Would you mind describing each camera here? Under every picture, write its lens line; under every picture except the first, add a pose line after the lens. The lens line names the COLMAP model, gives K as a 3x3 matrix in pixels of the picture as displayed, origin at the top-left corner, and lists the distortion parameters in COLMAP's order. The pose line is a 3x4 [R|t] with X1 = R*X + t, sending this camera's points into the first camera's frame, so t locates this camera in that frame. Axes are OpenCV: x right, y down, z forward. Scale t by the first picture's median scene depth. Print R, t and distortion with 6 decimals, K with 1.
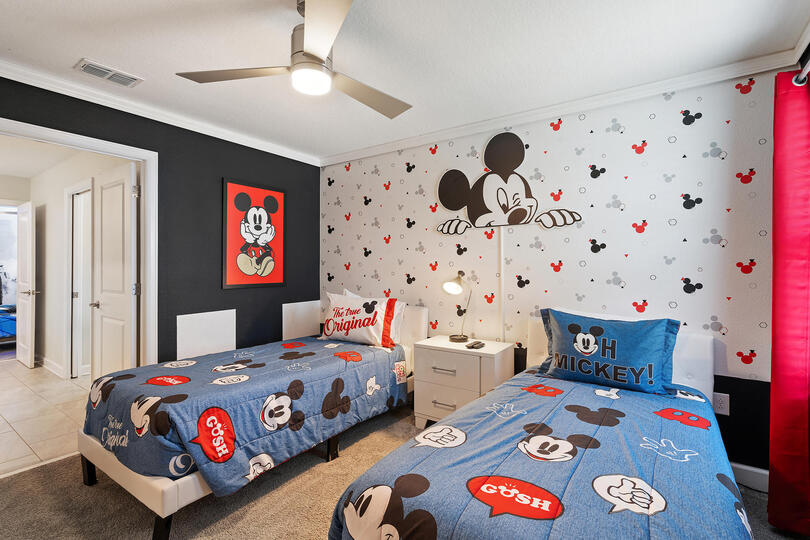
lens RADIAL K [[383.3, 0, 405.0], [0, 383.3, 265.8], [0, 0, 1]] dist [0.020600, -0.000011]
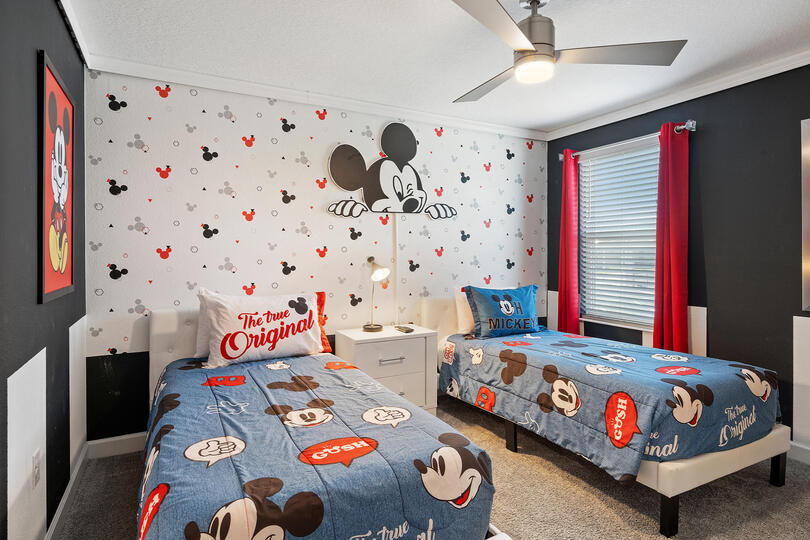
lens RADIAL K [[388.5, 0, 405.0], [0, 388.5, 270.0], [0, 0, 1]] dist [0.000890, 0.000306]
pose [[0.507800, -0.041789, 0.860461, -0.640970], [0.001641, 0.998868, 0.047543, 0.001276], [-0.861474, -0.022730, 0.507293, 0.434885]]
